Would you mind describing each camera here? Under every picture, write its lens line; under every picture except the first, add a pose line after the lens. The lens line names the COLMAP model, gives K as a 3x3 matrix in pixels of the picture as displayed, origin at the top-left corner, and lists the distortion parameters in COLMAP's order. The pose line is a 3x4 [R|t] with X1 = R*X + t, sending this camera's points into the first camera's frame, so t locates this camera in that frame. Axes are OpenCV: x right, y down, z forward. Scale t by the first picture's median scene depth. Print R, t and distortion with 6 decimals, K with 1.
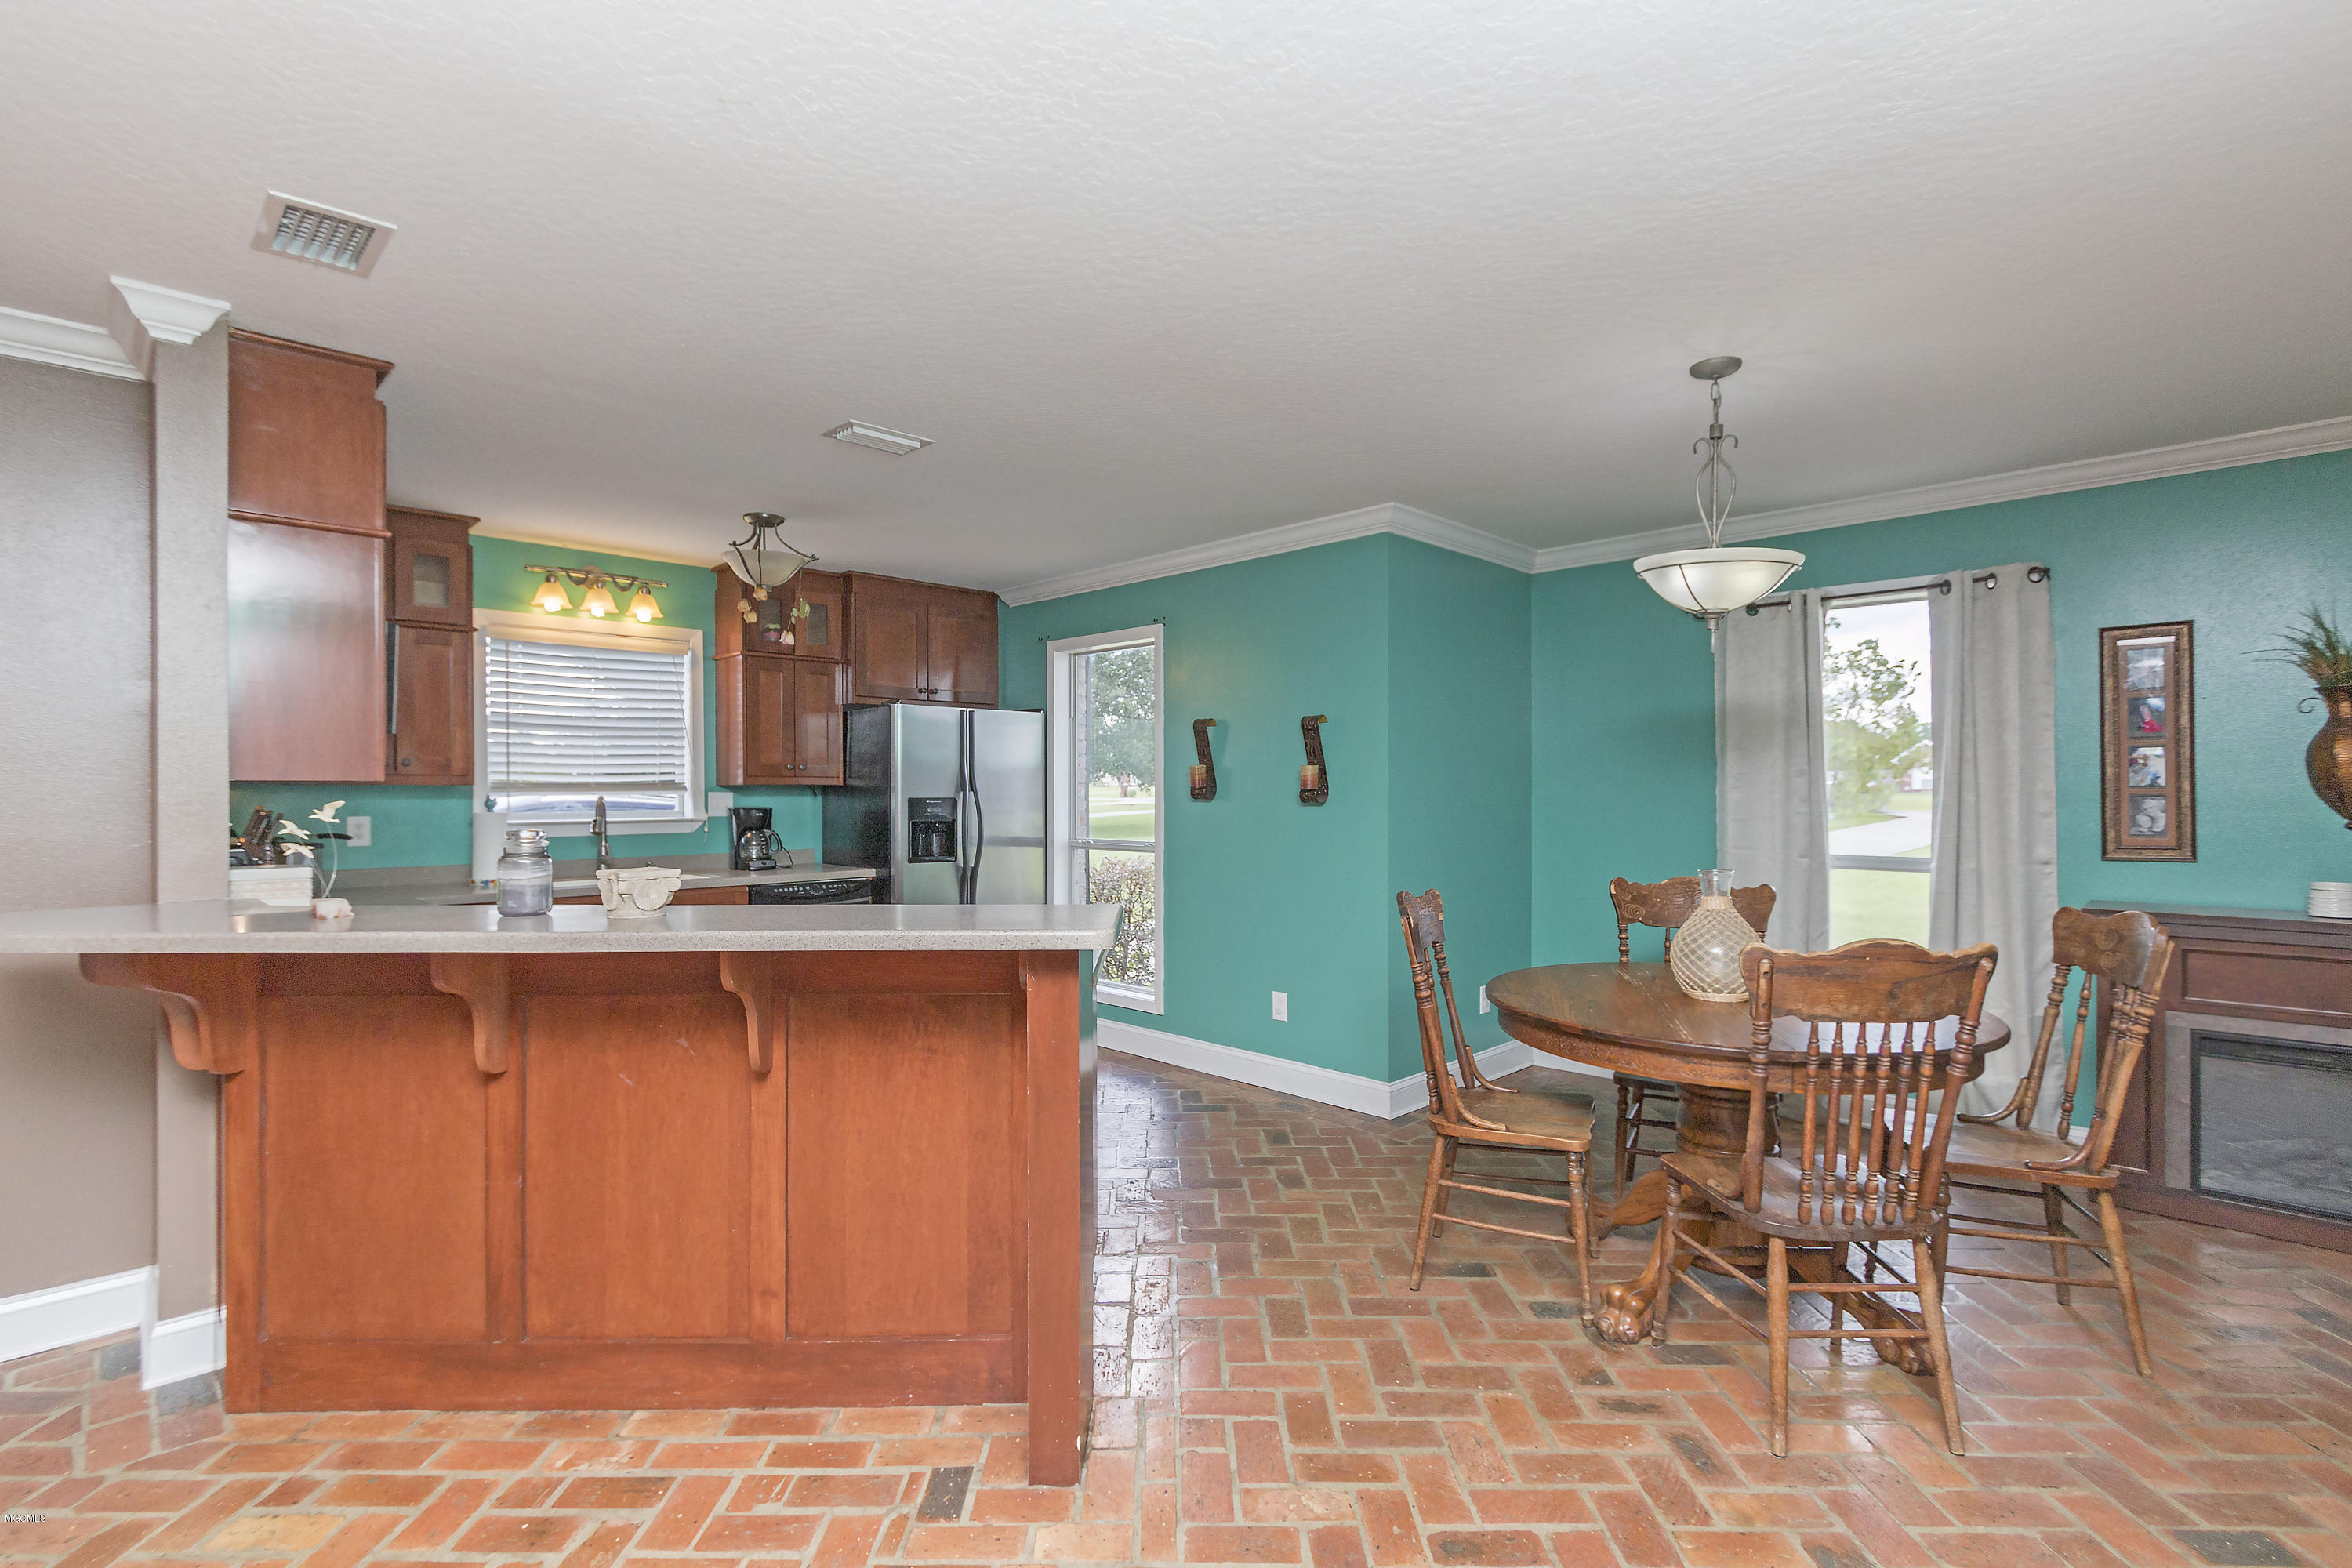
lens RADIAL K [[1079.2, 0, 1165.5], [0, 1079.2, 782.8], [0, 0, 1]] dist [0.004745, -0.002864]
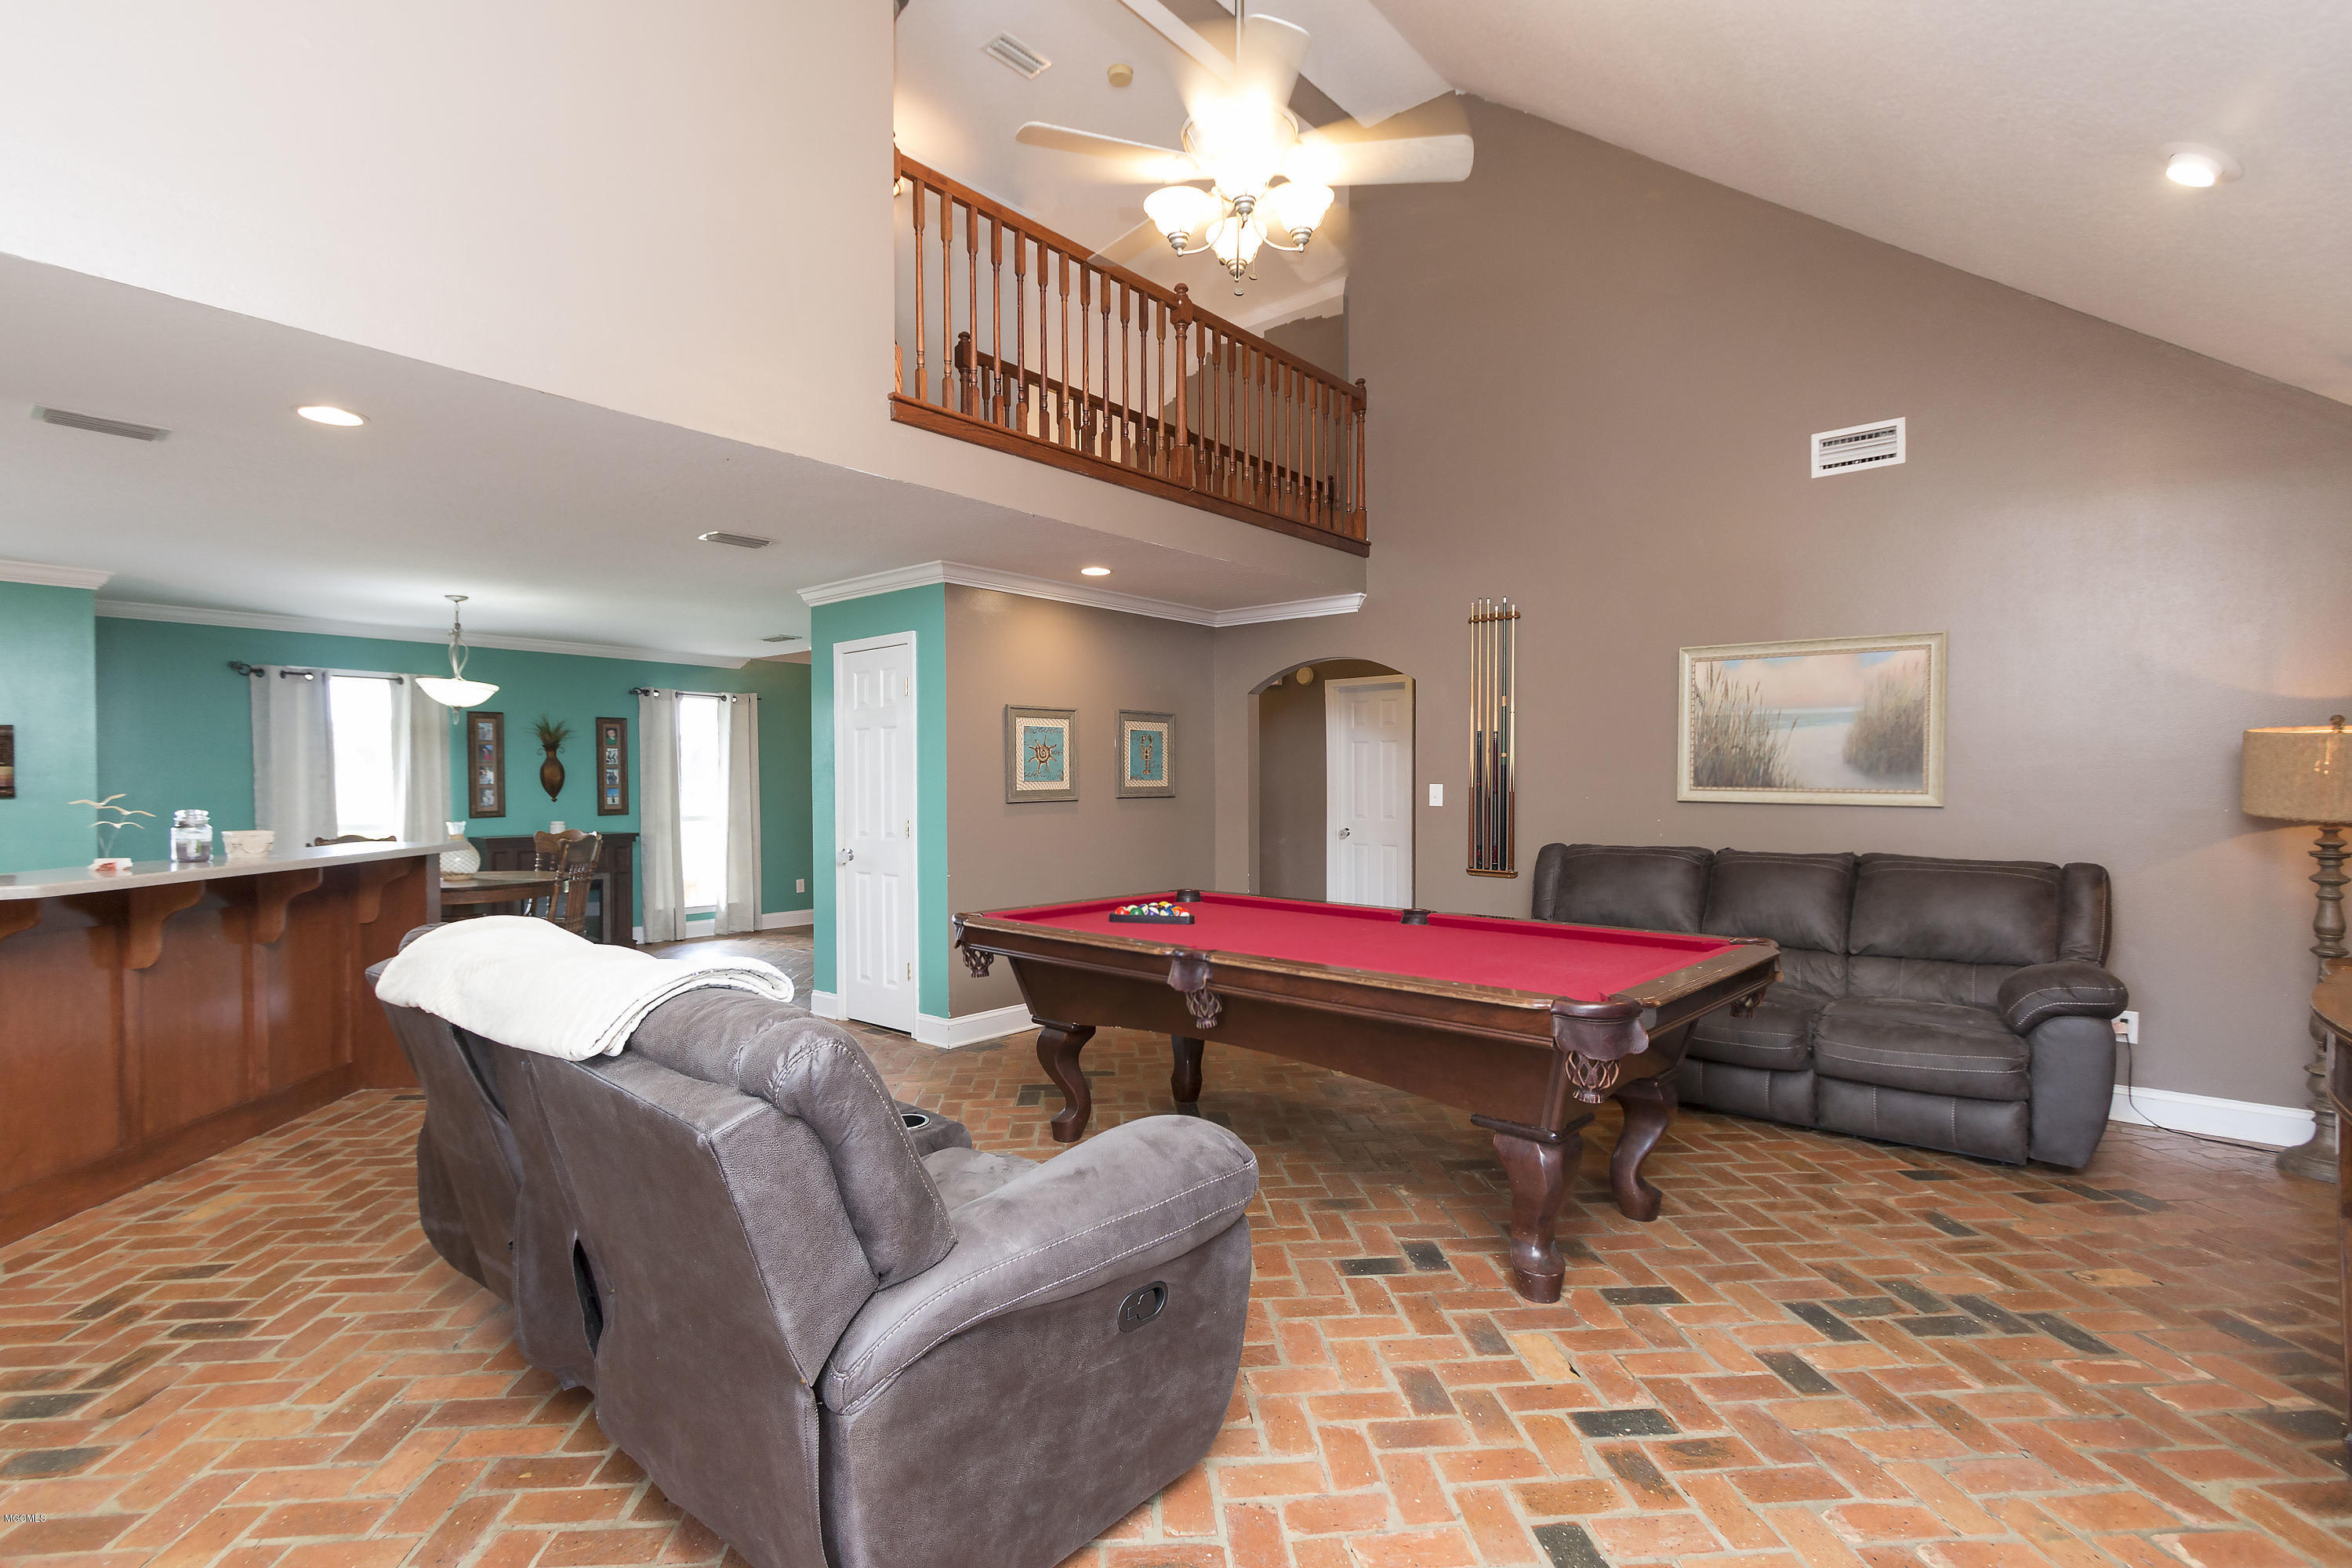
lens RADIAL K [[1079.2, 0, 1176.8], [0, 1079.2, 795.0], [0, 0, 1]] dist [0.004745, -0.002864]
pose [[-0.095294, -0.007858, 0.995418, -1.480652], [-0.006813, 0.999951, 0.007242, -0.001961], [-0.995426, -0.006092, -0.095343, -0.212547]]
